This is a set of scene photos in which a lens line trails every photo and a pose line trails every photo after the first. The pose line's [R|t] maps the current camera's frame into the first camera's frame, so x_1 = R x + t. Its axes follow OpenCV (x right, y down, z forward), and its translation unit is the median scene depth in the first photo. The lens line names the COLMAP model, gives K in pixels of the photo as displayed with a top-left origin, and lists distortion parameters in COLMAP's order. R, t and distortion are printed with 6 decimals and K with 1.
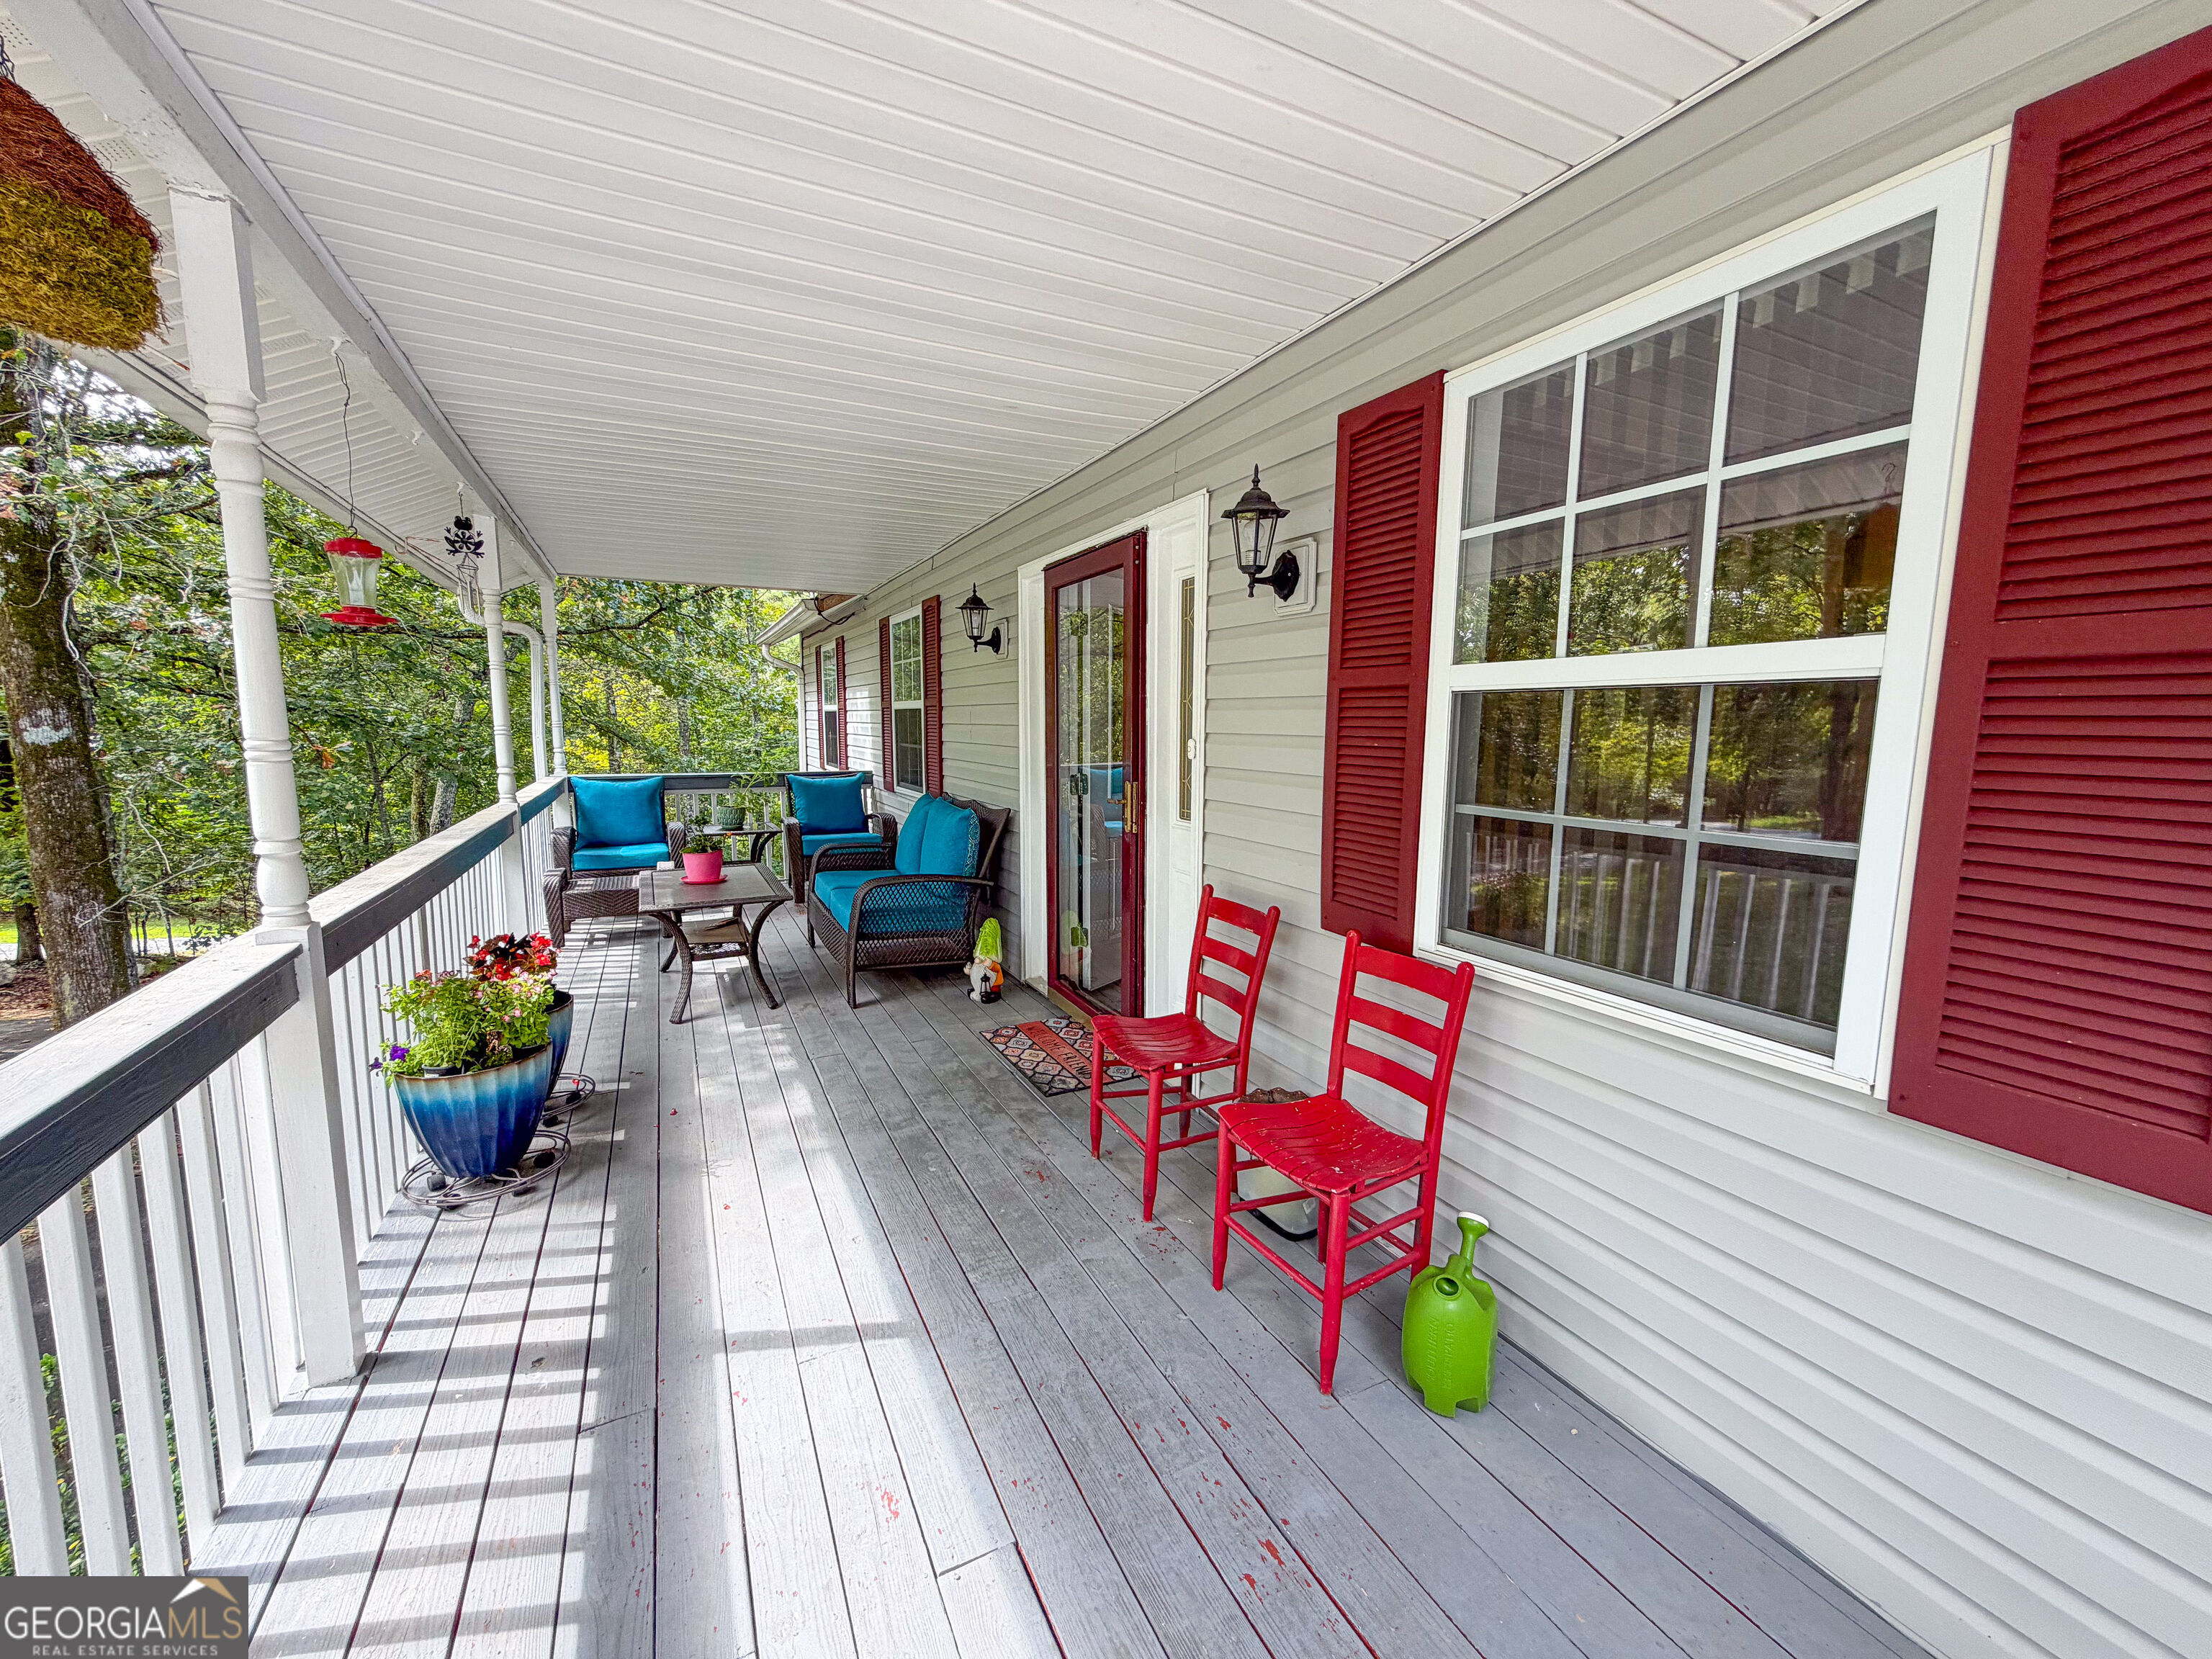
lens RADIAL K [[884.7, 0, 1098.7], [0, 884.7, 832.2], [0, 0, 1]] dist [0.000172, -0.000183]
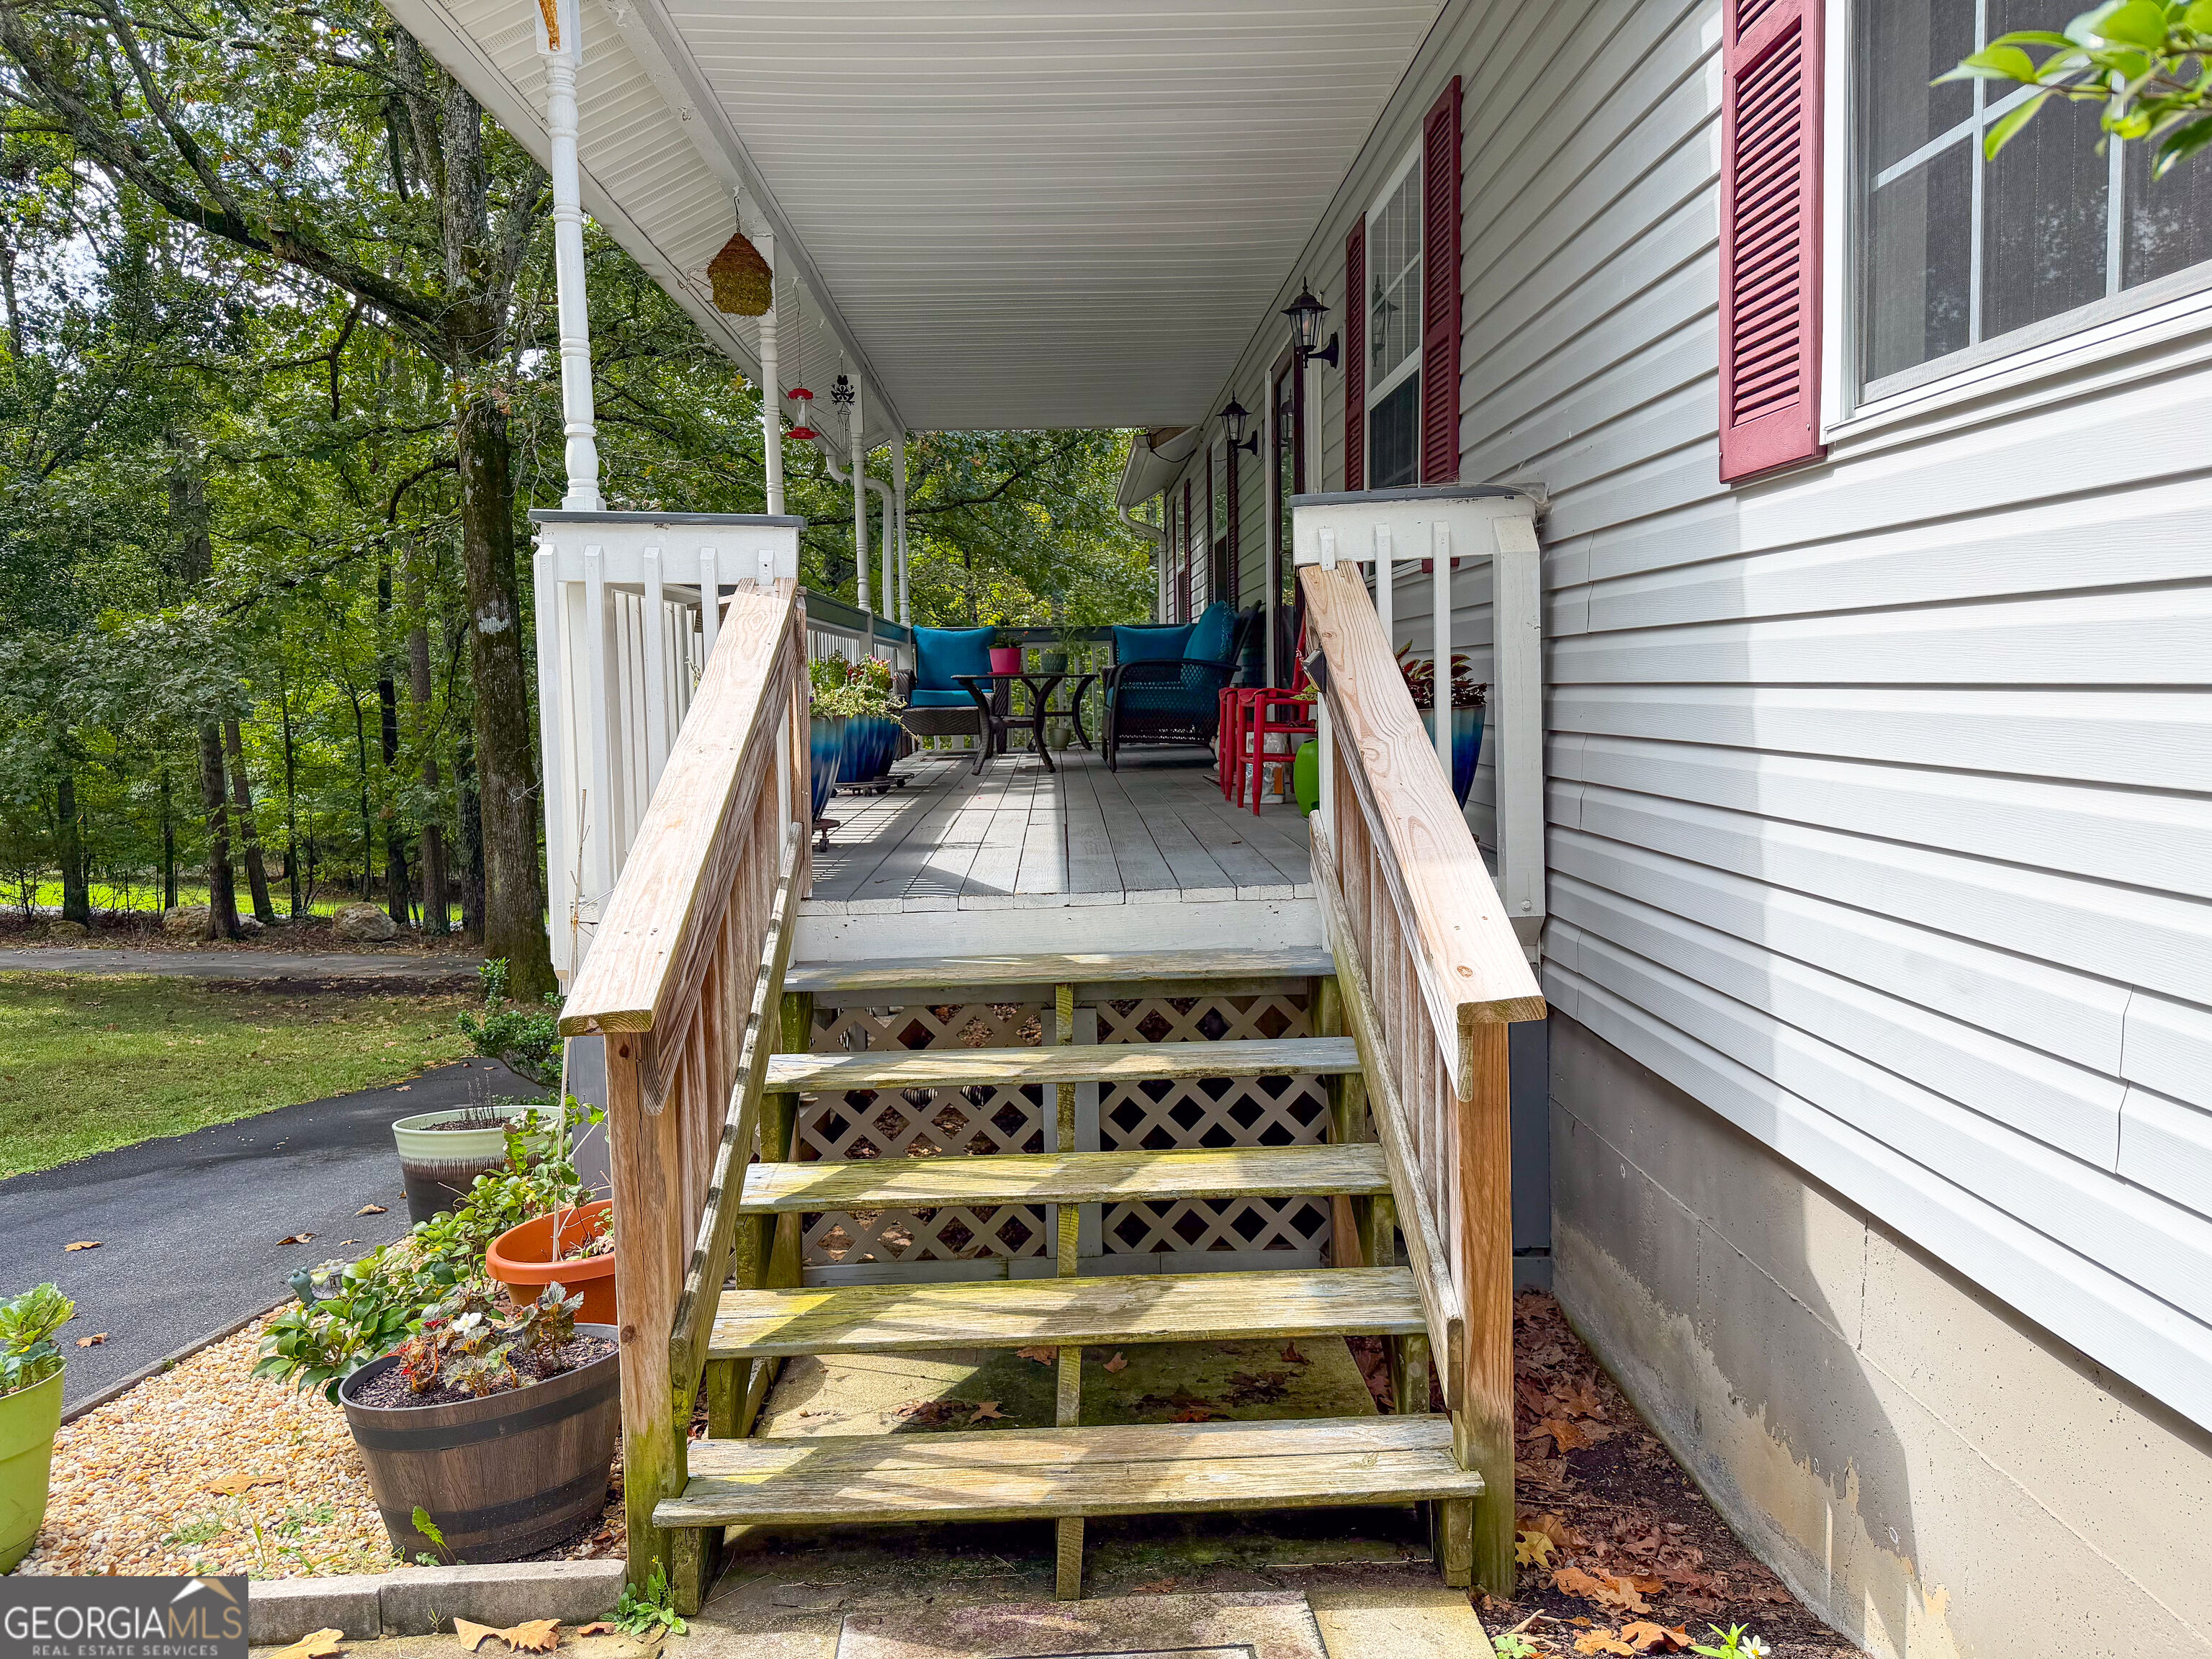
lens RADIAL K [[1582.8, 0, 1106.0], [0, 1582.8, 829.5], [0, 0, 1]] dist [0.088598, -0.000152]
pose [[0.909866, 0.011984, -0.414730, 0.312739], [-0.026709, 0.999201, -0.029723, 0.186123], [0.414043, 0.038121, 0.909459, -0.479702]]
